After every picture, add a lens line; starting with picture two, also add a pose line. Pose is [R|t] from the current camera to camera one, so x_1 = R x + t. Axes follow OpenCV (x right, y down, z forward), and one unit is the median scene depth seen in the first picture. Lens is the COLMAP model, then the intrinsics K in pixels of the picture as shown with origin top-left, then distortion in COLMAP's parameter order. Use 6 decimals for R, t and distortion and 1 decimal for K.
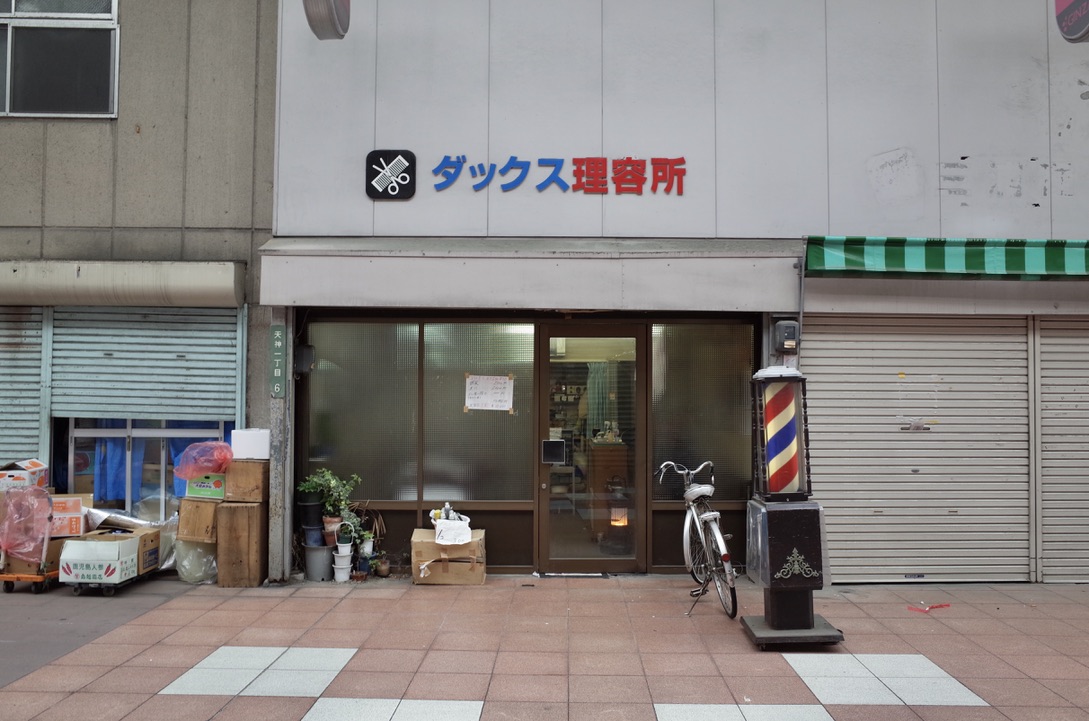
lens RADIAL K [[859.2, 0, 544.5], [0, 859.2, 360.5], [0, 0, 1]] dist [-0.056189, 0.048363]
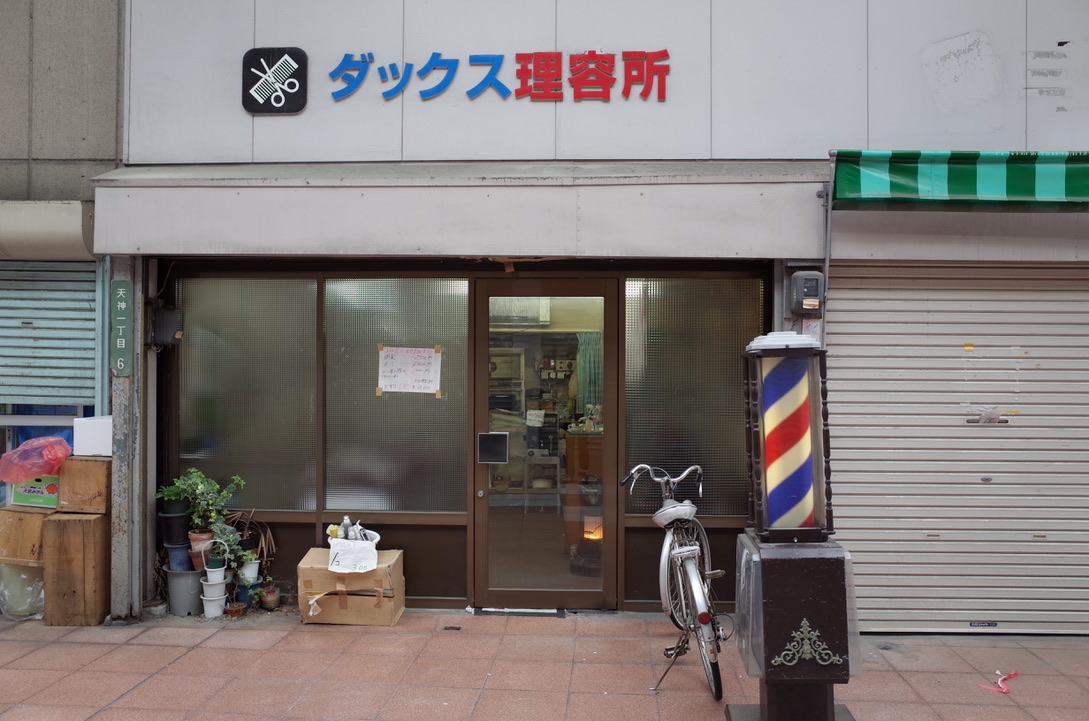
lens RADIAL K [[844.4, 0, 544.5], [0, 844.4, 360.5], [0, 0, 1]] dist [-0.060145, 0.061073]
pose [[0.998683, 0.000894, -0.051300, 0.095610], [0.000661, 0.999541, 0.030288, 0.006904], [0.051304, -0.030282, 0.998224, 0.272108]]
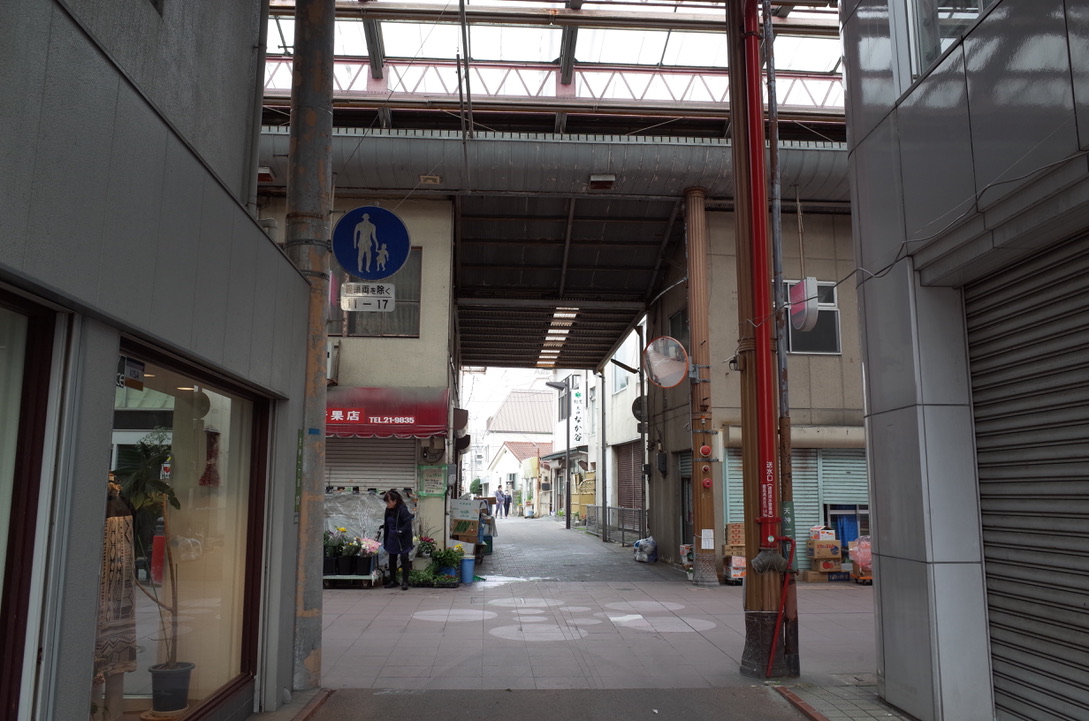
lens RADIAL K [[859.2, 0, 544.5], [0, 859.2, 360.5], [0, 0, 1]] dist [-0.056189, 0.048363]
pose [[0.999363, 0.006665, 0.035065, -1.375936], [-0.002387, 0.992692, -0.120655, -0.026196], [-0.035613, 0.120494, 0.992075, -1.065965]]
